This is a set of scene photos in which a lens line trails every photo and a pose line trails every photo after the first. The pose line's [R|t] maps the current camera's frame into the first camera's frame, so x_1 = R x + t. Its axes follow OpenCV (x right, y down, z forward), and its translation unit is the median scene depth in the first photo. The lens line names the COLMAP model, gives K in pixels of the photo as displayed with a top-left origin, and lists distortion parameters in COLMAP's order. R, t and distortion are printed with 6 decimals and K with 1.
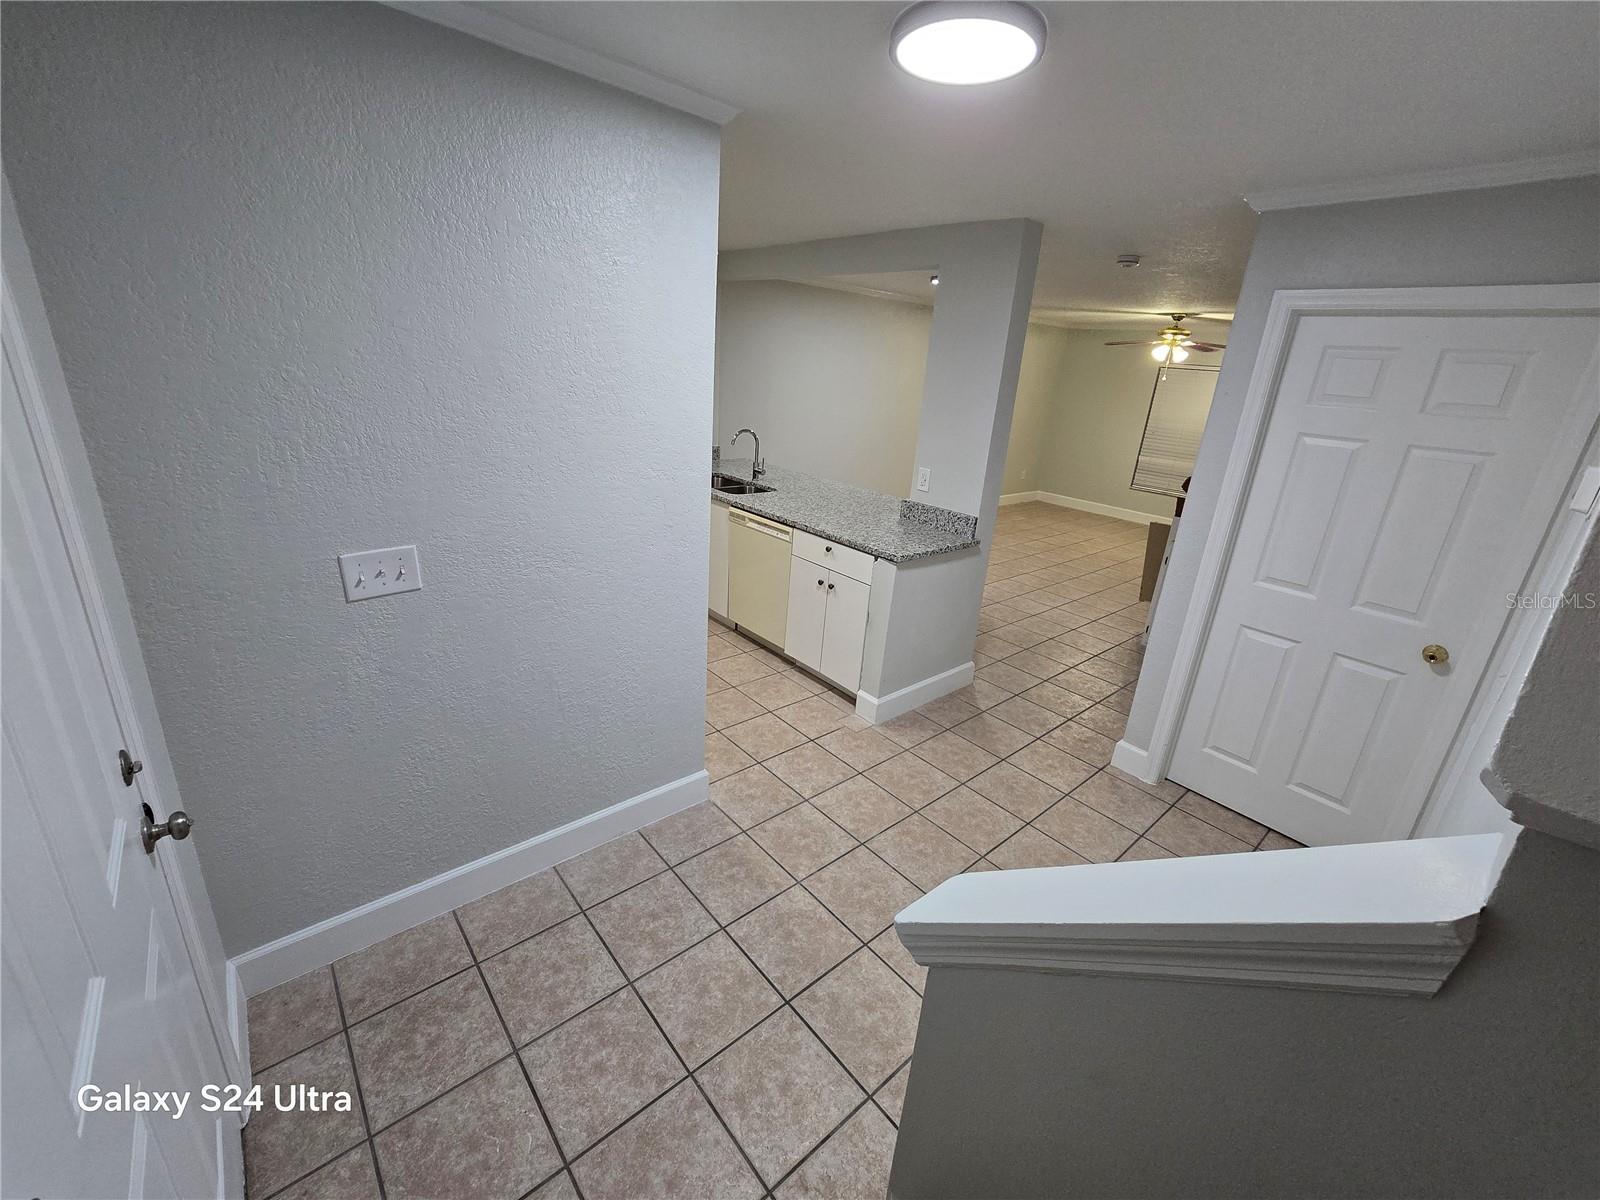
lens RADIAL K [[657.5, 0, 790.1], [0, 657.5, 593.0], [0, 0, 1]] dist [-0.006749, 0.001980]
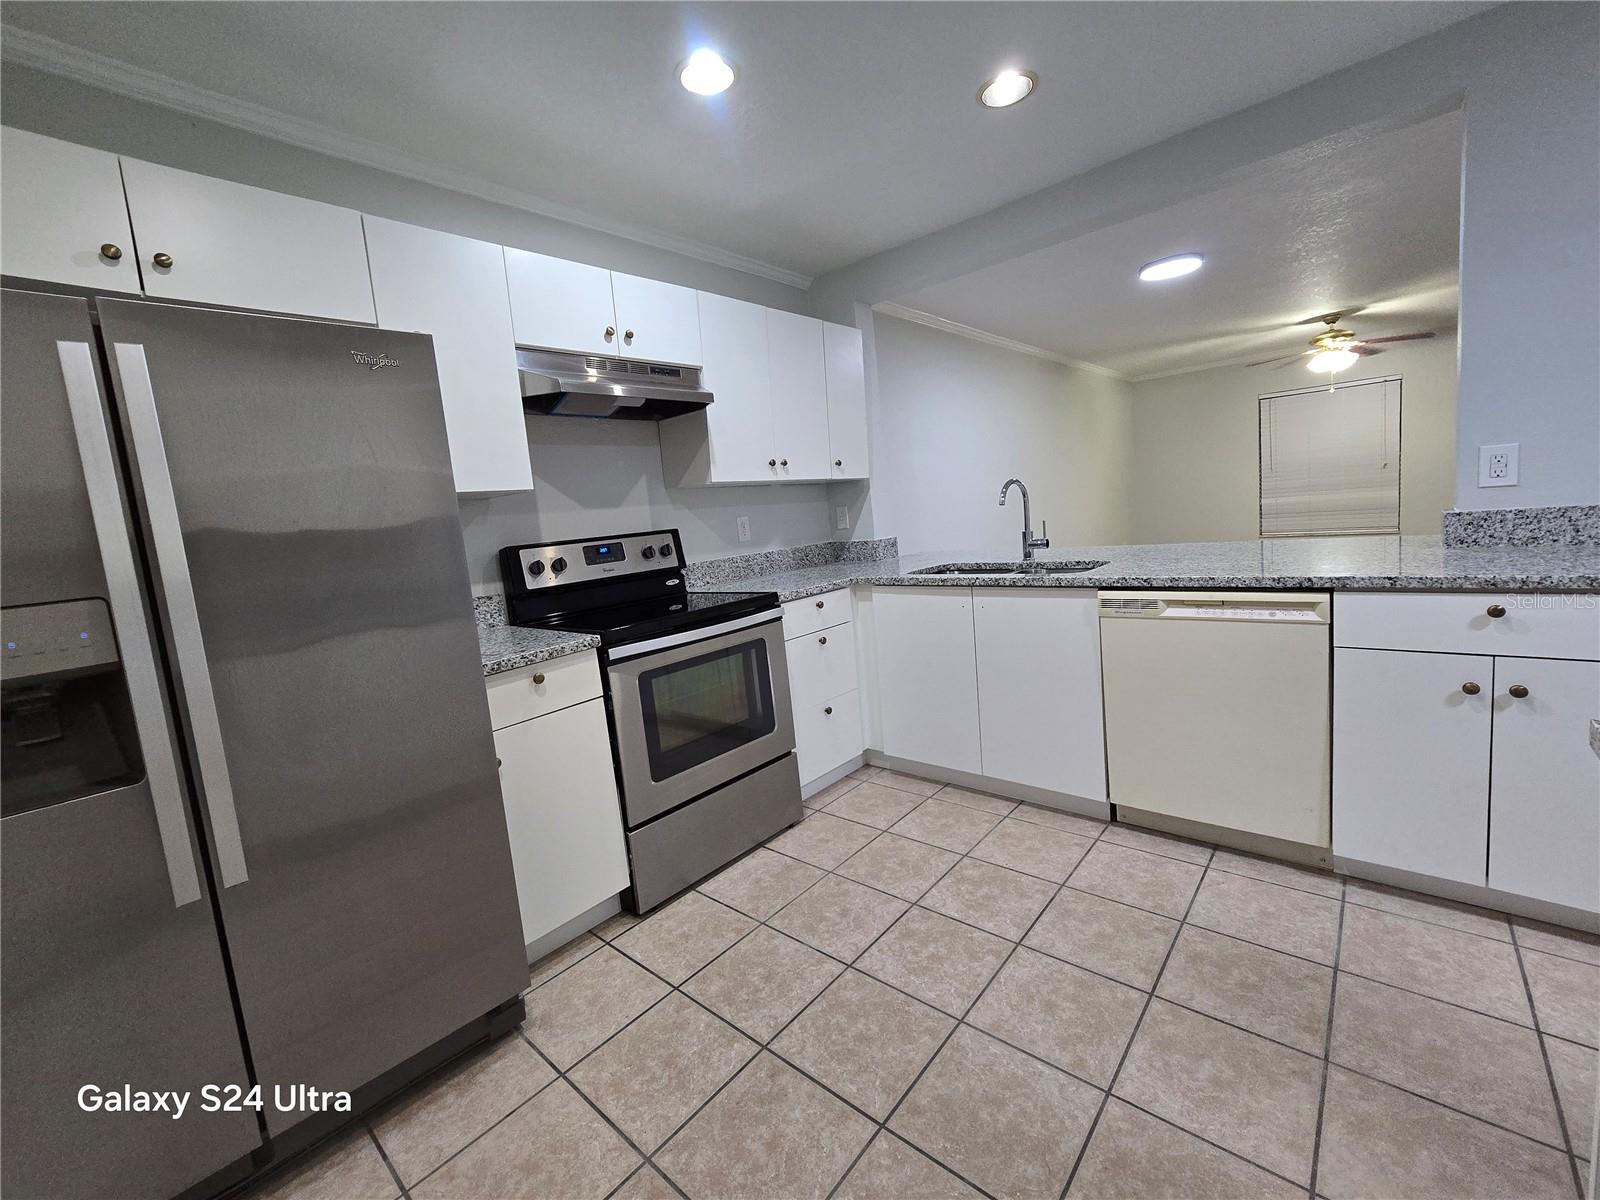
lens RADIAL K [[657.5, 0, 796.1], [0, 657.5, 589.5], [0, 0, 1]] dist [-0.006749, 0.001980]
pose [[0.978115, -0.171560, 0.117719, -0.530826], [0.193438, 0.958196, -0.210811, -0.090301], [-0.076631, 0.228969, 0.970413, 0.670806]]
